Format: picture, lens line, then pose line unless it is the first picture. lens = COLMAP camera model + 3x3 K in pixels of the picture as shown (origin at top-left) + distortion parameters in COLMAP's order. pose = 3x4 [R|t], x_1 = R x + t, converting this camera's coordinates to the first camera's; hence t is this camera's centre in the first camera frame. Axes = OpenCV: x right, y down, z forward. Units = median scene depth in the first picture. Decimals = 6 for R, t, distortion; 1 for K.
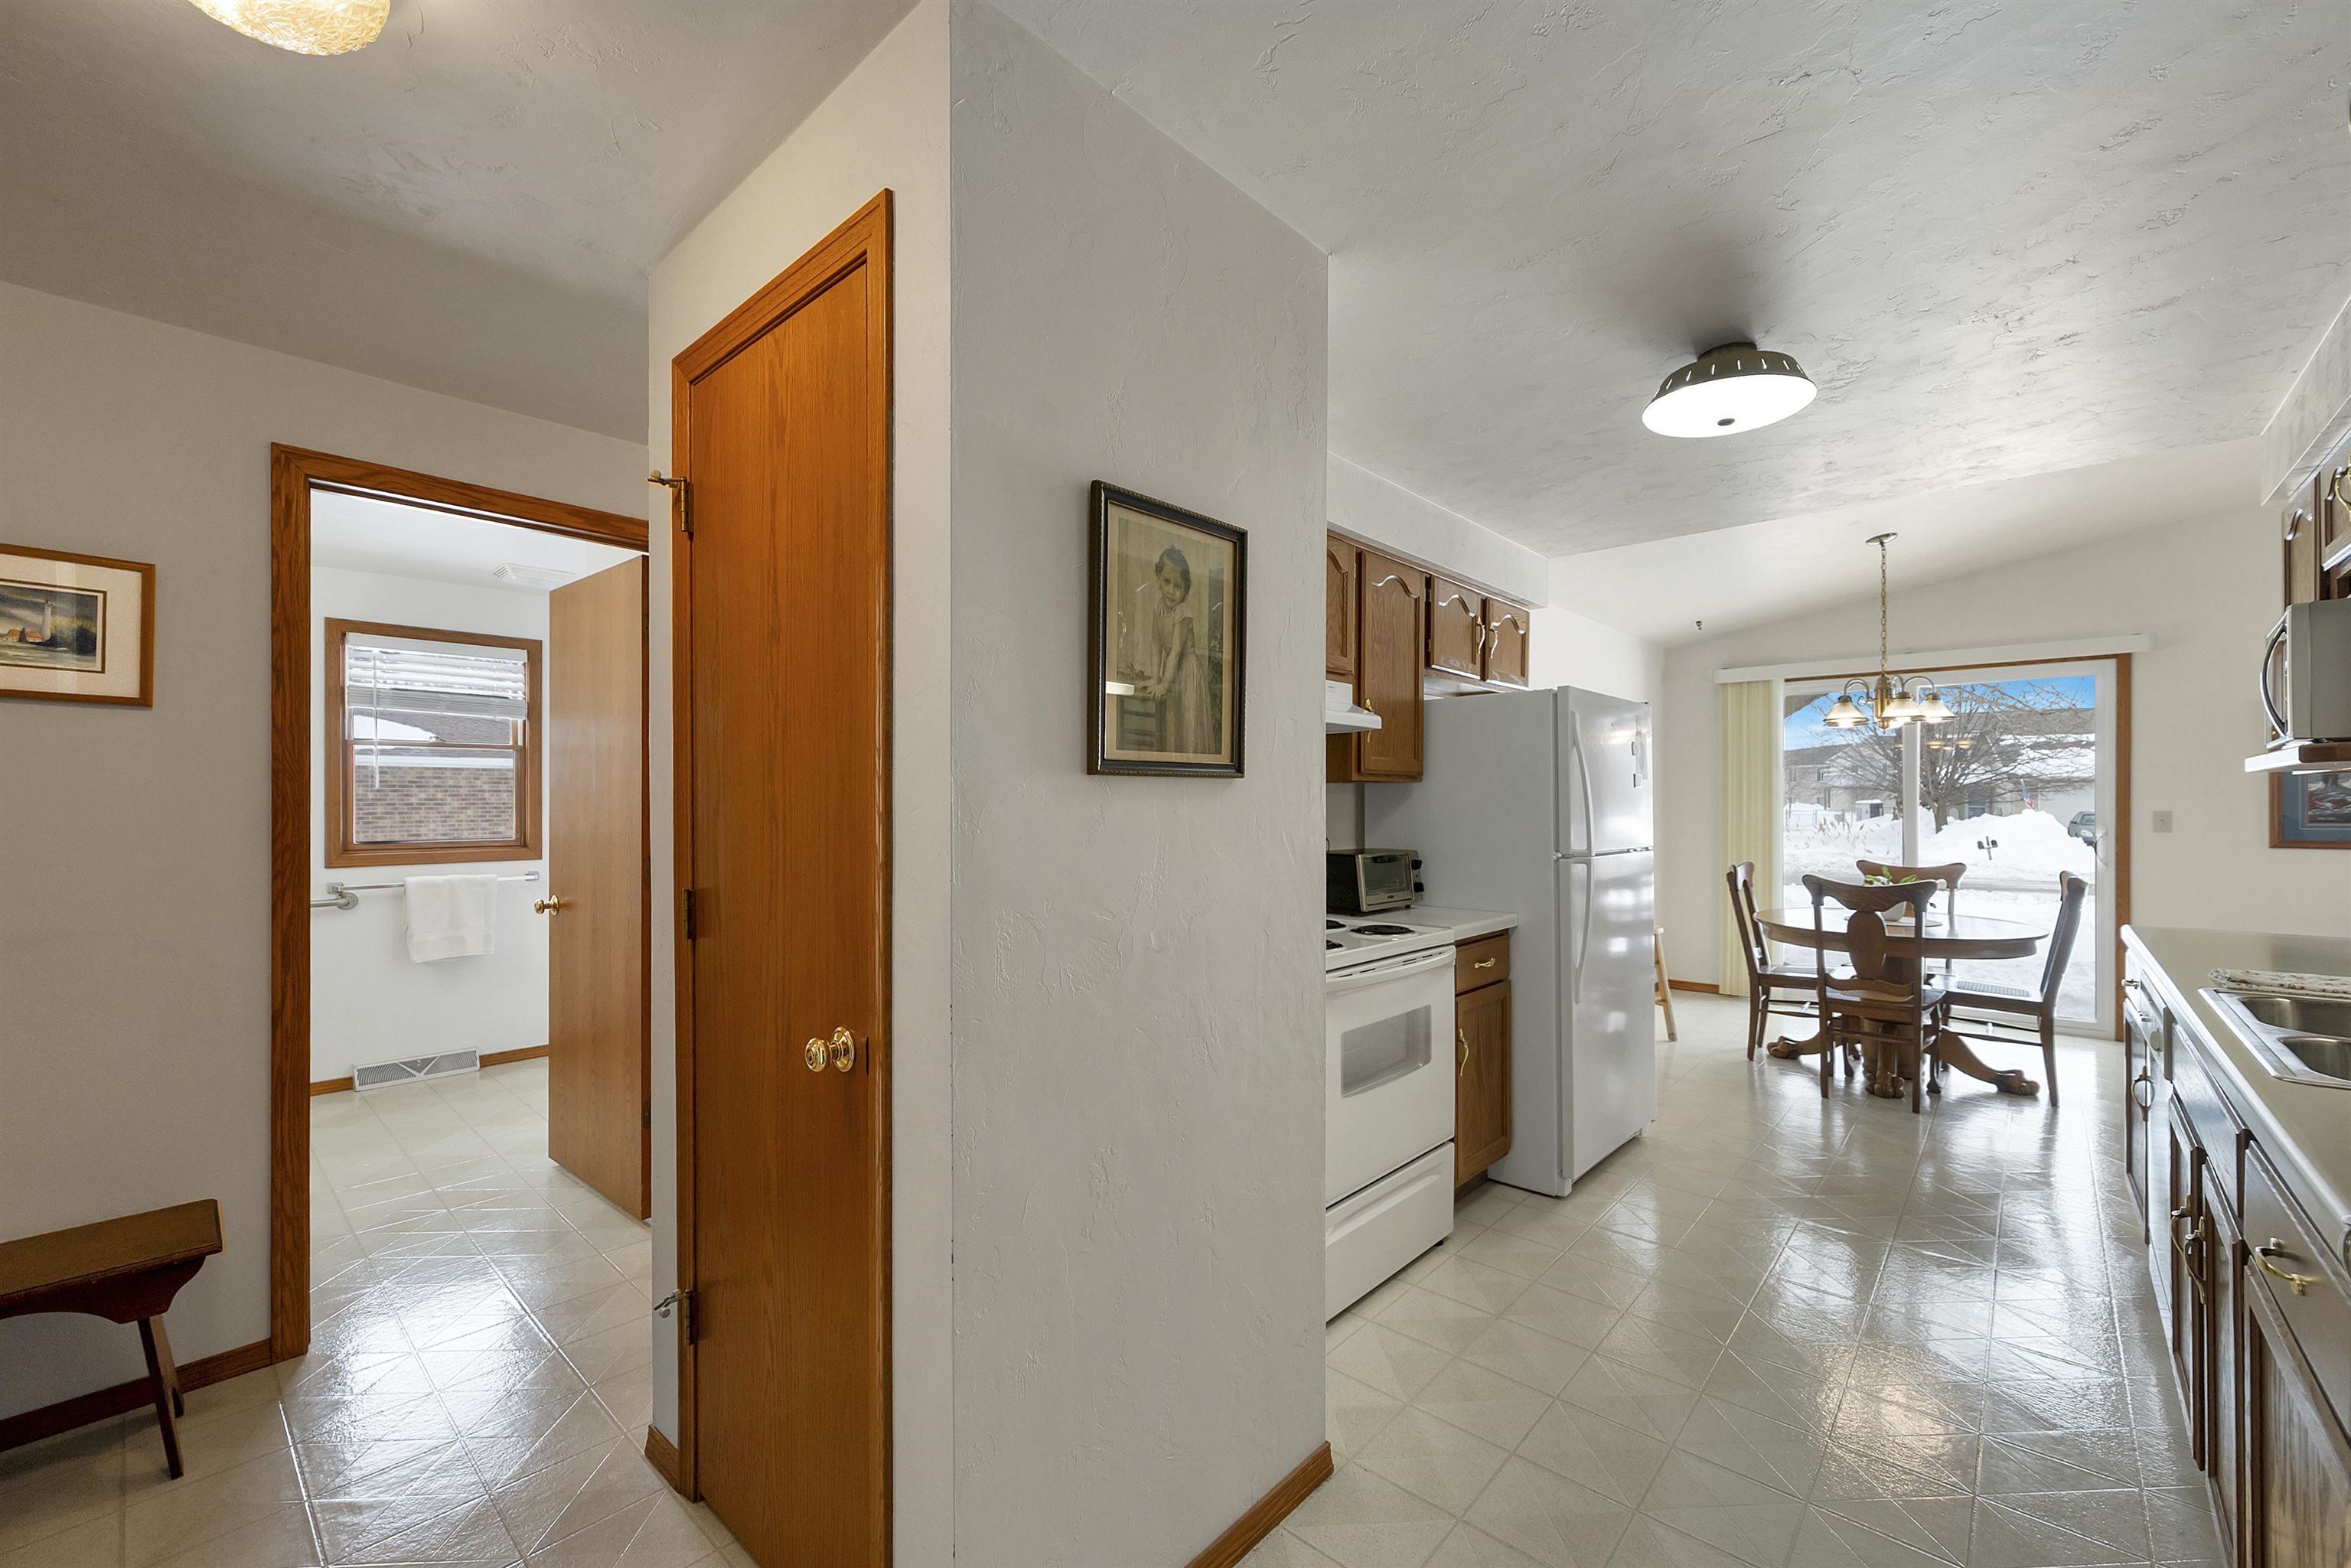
lens RADIAL K [[950.4, 0, 1184.8], [0, 950.4, 792.0], [0, 0, 1]] dist [-0.002648, -0.000009]
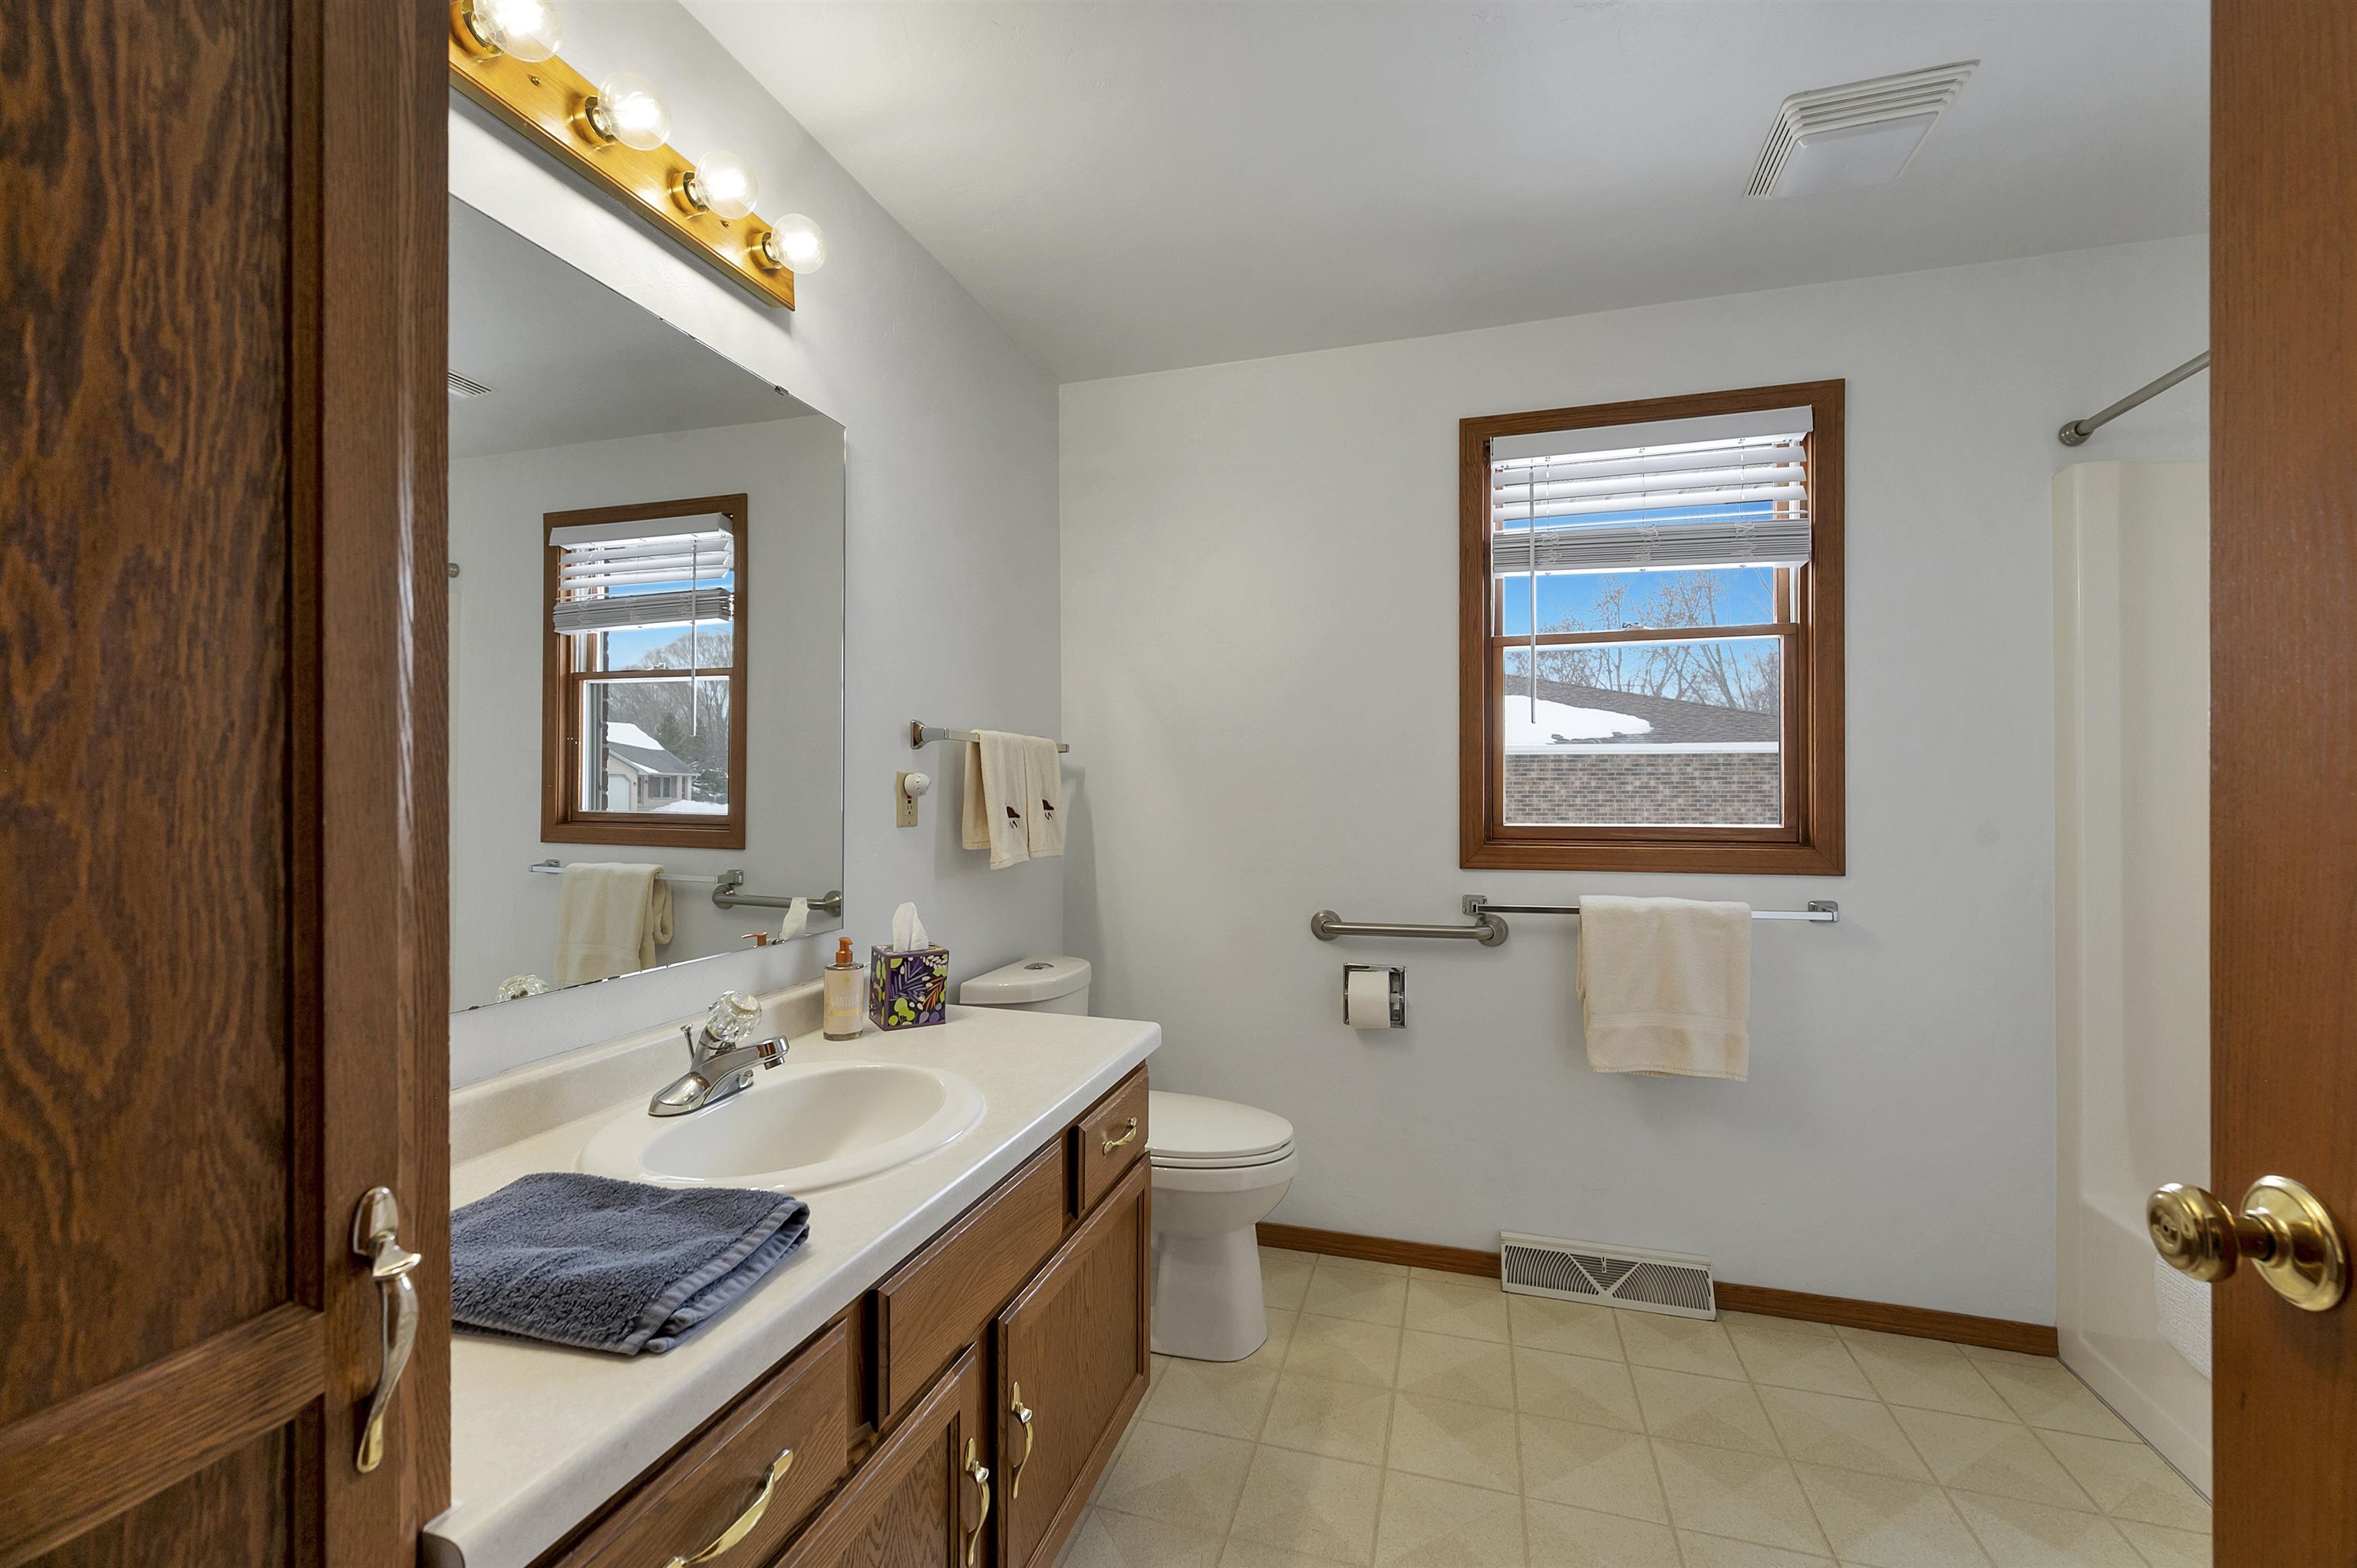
lens RADIAL K [[952.8, 0, 1187.8], [0, 952.8, 792.0], [0, 0, 1]] dist [-0.002648, -0.000009]
pose [[0.434427, 0.000661, -0.900707, -0.435227], [0.003593, 0.999991, 0.002467, 0.031538], [0.900700, -0.004308, 0.434420, 0.564687]]
